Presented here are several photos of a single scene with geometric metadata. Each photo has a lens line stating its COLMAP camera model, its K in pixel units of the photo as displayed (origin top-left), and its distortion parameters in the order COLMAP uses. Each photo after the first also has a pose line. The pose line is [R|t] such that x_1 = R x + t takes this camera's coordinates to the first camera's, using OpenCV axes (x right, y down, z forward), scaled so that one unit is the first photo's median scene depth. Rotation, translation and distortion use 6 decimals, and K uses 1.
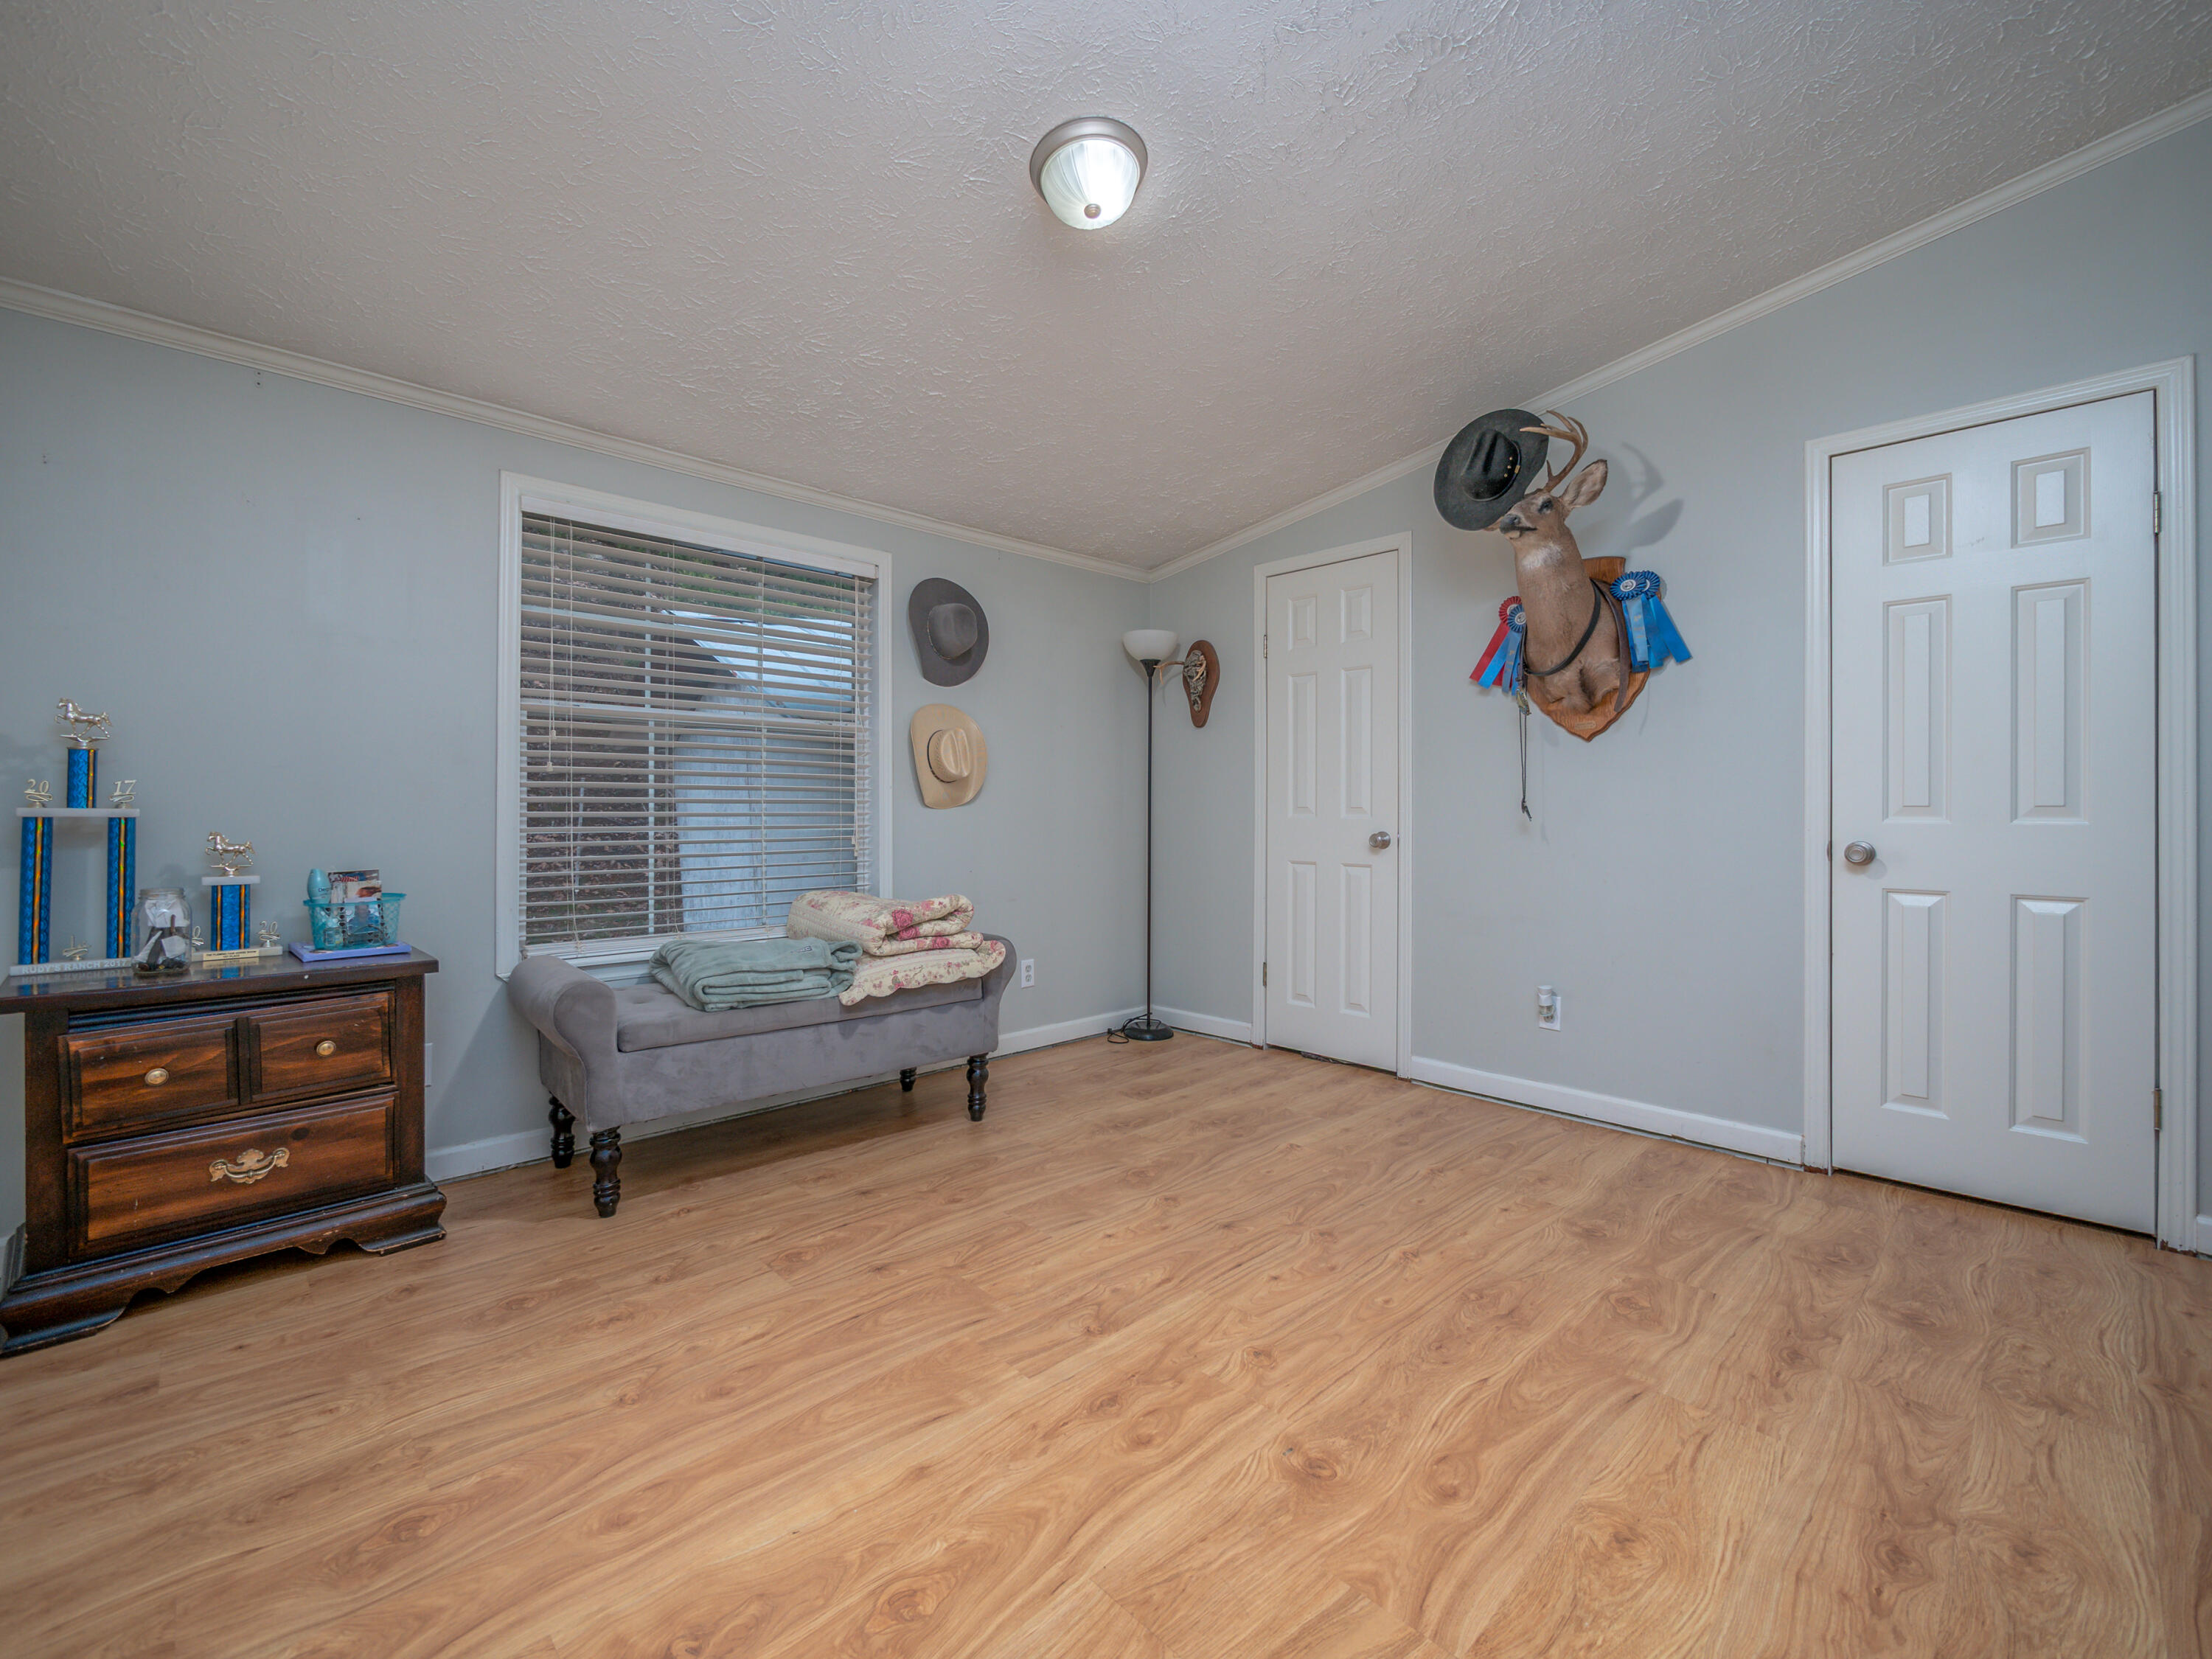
lens RADIAL K [[937.6, 0, 1112.9], [0, 937.6, 817.9], [0, 0, 1]] dist [-0.010741, 0.002531]
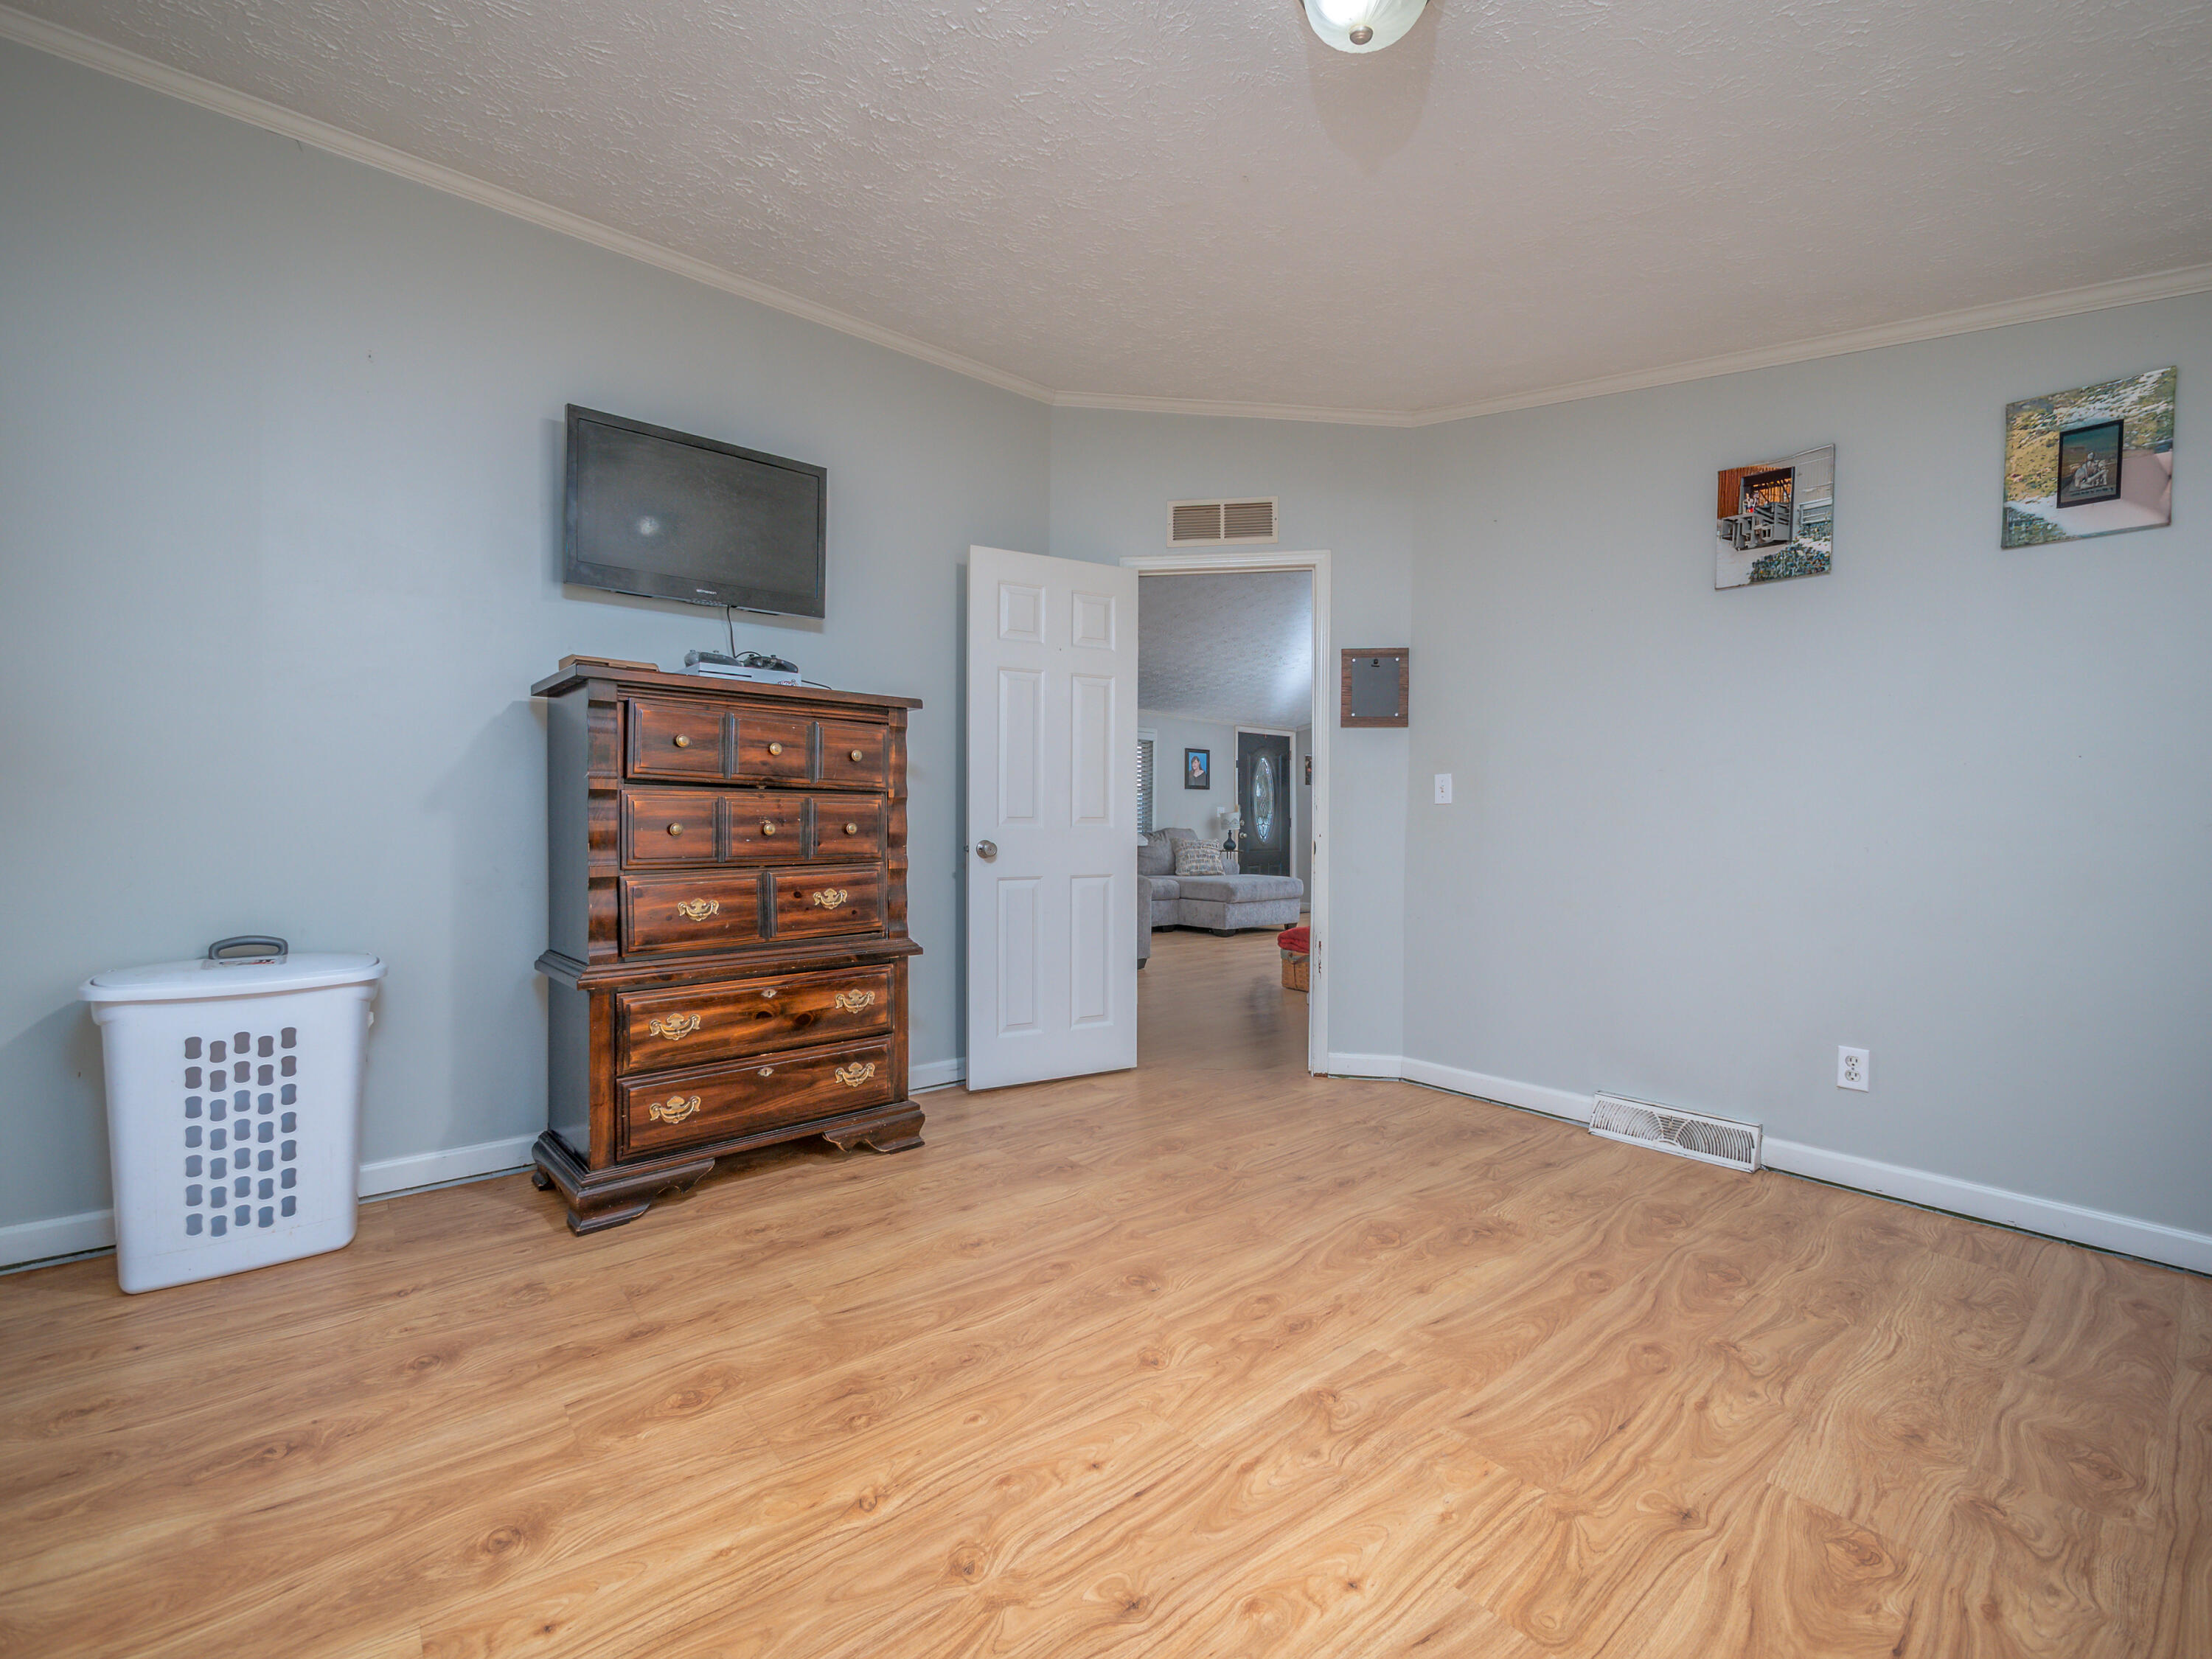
lens RADIAL K [[937.6, 0, 1114.3], [0, 937.6, 831.5], [0, 0, 1]] dist [-0.010741, 0.002531]
pose [[-0.996977, -0.011297, 0.076878, 0.129291], [-0.009774, 0.999749, 0.020154, -0.011985], [-0.077086, 0.019341, -0.996837, 2.019040]]
